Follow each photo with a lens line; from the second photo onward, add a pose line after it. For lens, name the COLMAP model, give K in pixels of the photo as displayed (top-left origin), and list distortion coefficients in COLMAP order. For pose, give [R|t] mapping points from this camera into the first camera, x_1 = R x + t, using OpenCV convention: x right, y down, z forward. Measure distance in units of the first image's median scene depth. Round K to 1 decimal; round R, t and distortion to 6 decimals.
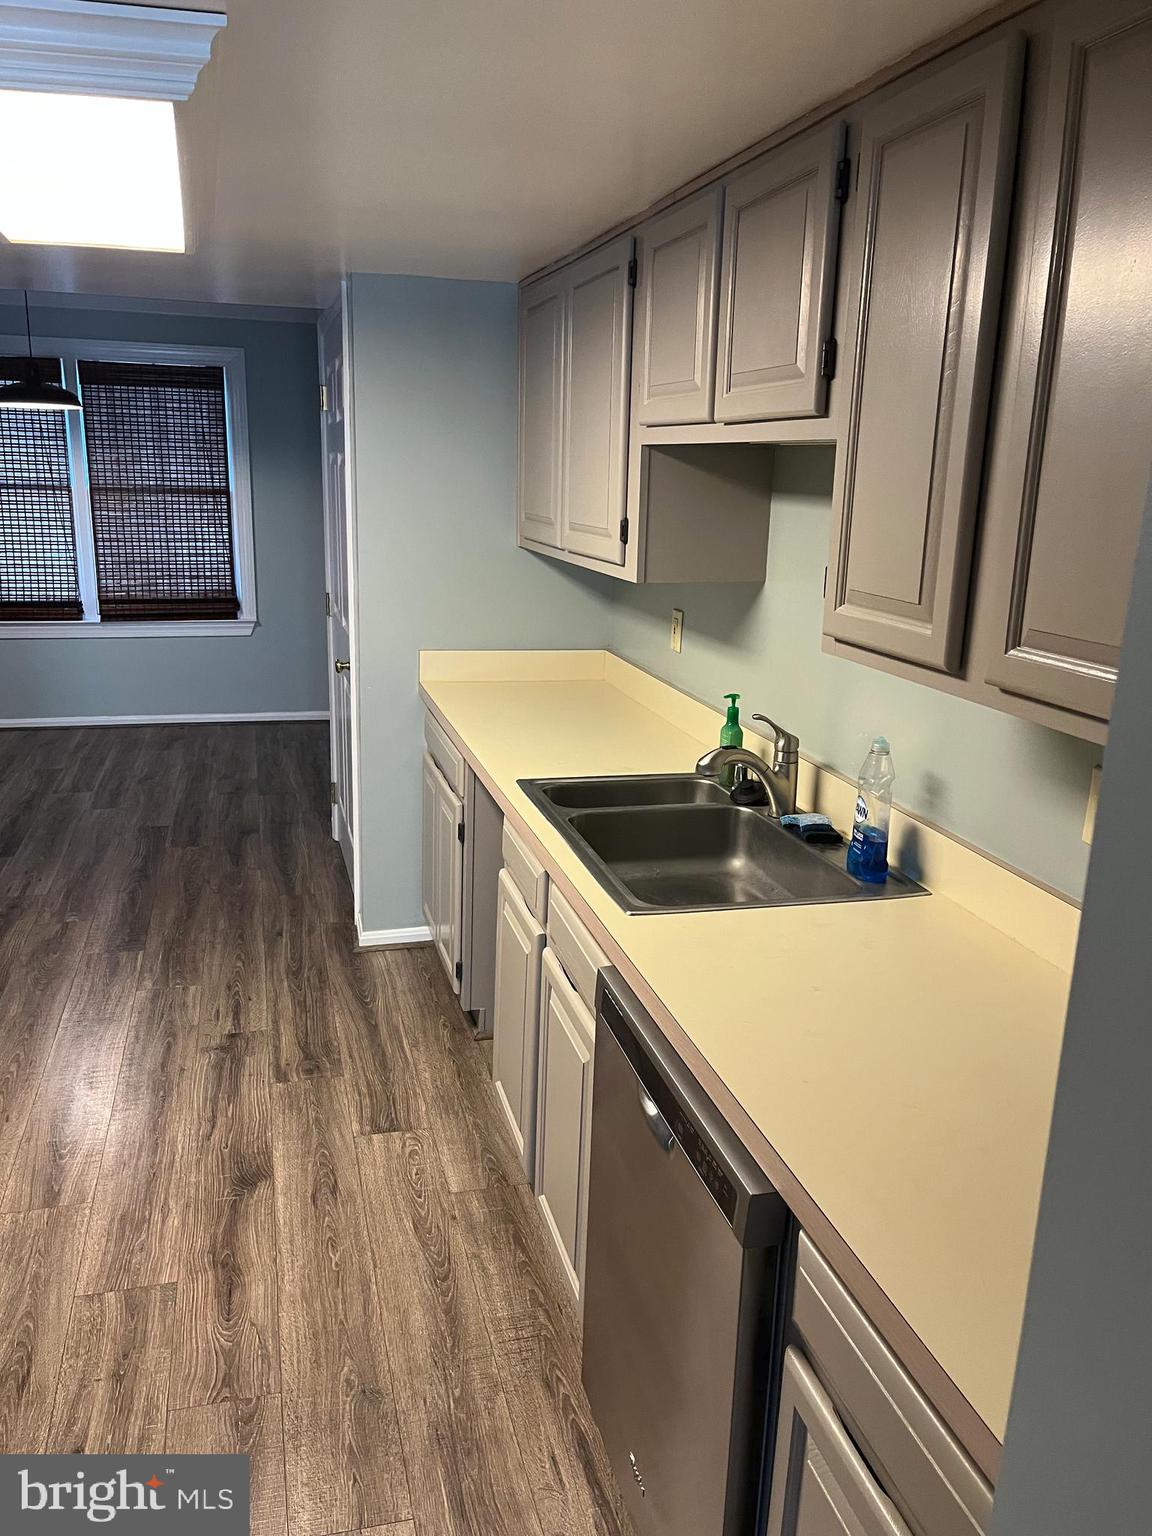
lens RADIAL K [[1162.3, 0, 576.0], [0, 1162.3, 768.0], [0, 0, 1]] dist [0.068462, -0.085512]
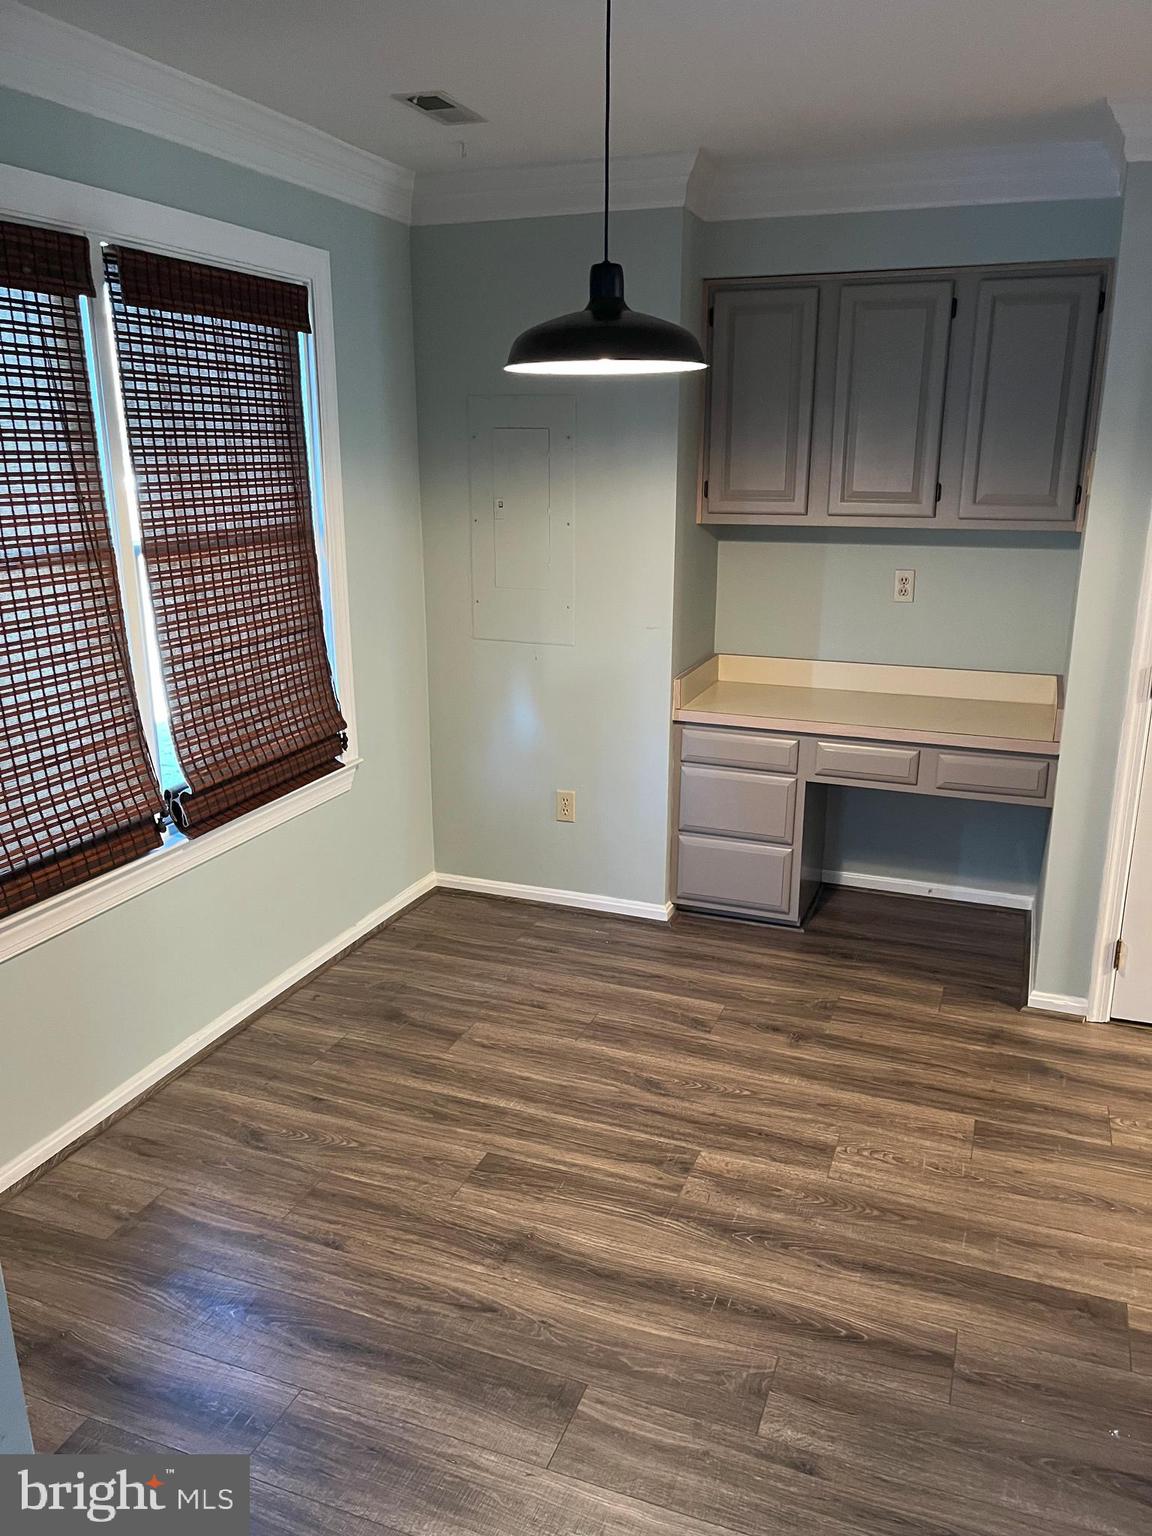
lens RADIAL K [[1162.3, 0, 576.0], [0, 1162.3, 768.0], [0, 0, 1]] dist [0.068462, -0.085512]
pose [[0.584789, -0.240501, 0.774714, -0.768479], [0.220815, 0.966170, 0.133255, -0.208163], [-0.780553, 0.093142, 0.618112, 0.702399]]
